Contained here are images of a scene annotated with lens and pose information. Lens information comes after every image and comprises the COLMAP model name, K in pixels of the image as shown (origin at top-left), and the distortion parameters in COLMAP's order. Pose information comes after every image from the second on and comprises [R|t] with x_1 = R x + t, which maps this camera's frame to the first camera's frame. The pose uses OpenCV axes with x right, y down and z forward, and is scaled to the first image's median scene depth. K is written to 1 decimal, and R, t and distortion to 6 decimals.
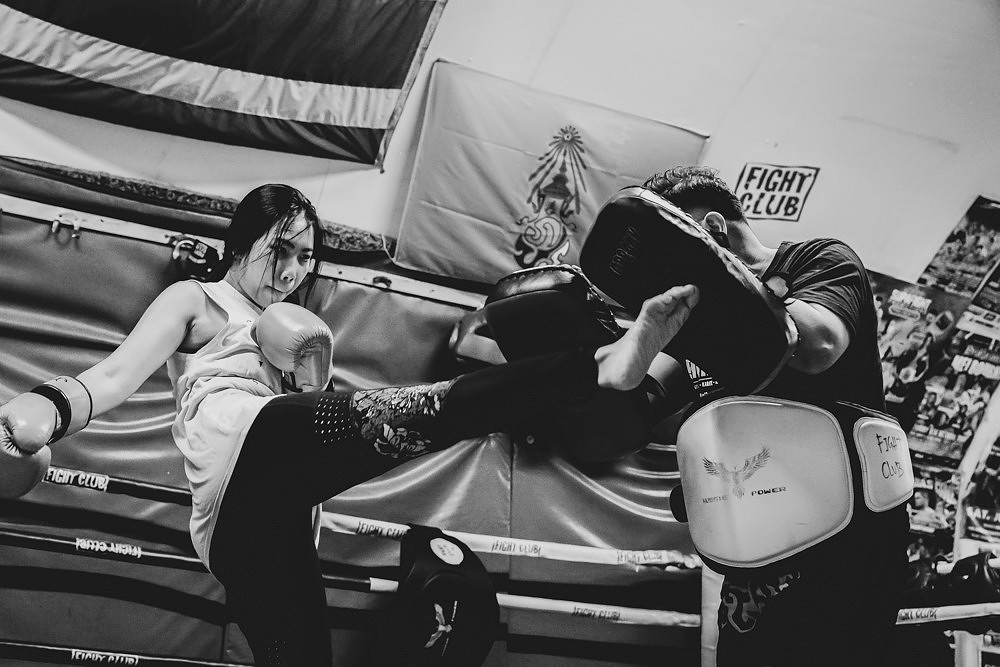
lens RADIAL K [[1422.4, 0, 498.7], [0, 1422.4, 315.9], [0, 0, 1]] dist [0.018358, 0.029048]
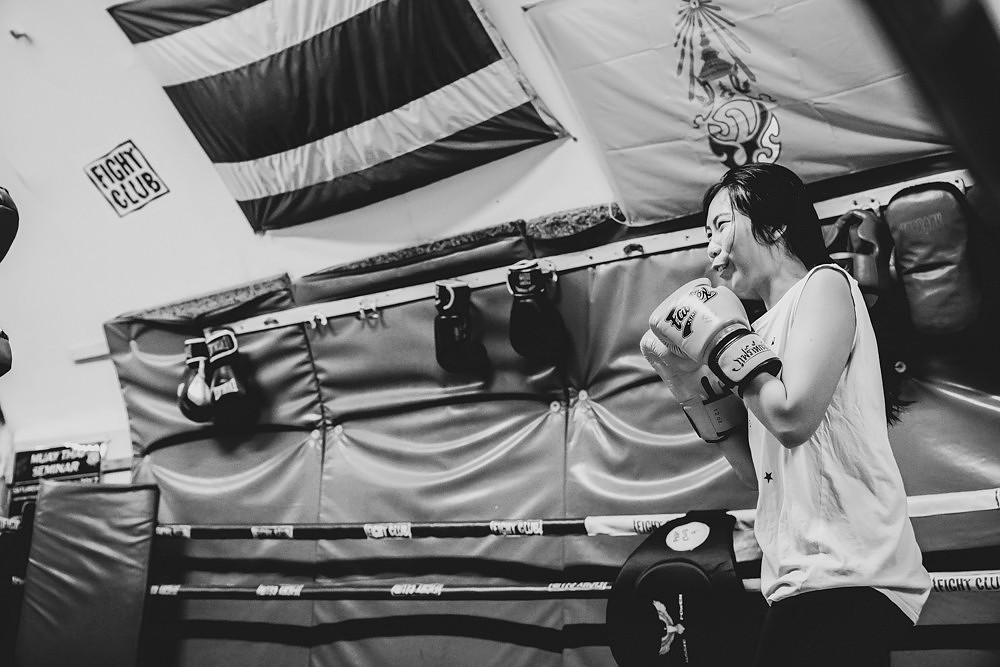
lens RADIAL K [[1422.4, 0, 498.7], [0, 1422.4, 315.9], [0, 0, 1]] dist [0.018358, 0.029048]
pose [[0.443741, -0.298830, -0.844864, 0.618323], [0.247300, 0.946991, -0.205065, 0.176335], [0.861358, -0.117939, 0.494119, 0.482448]]
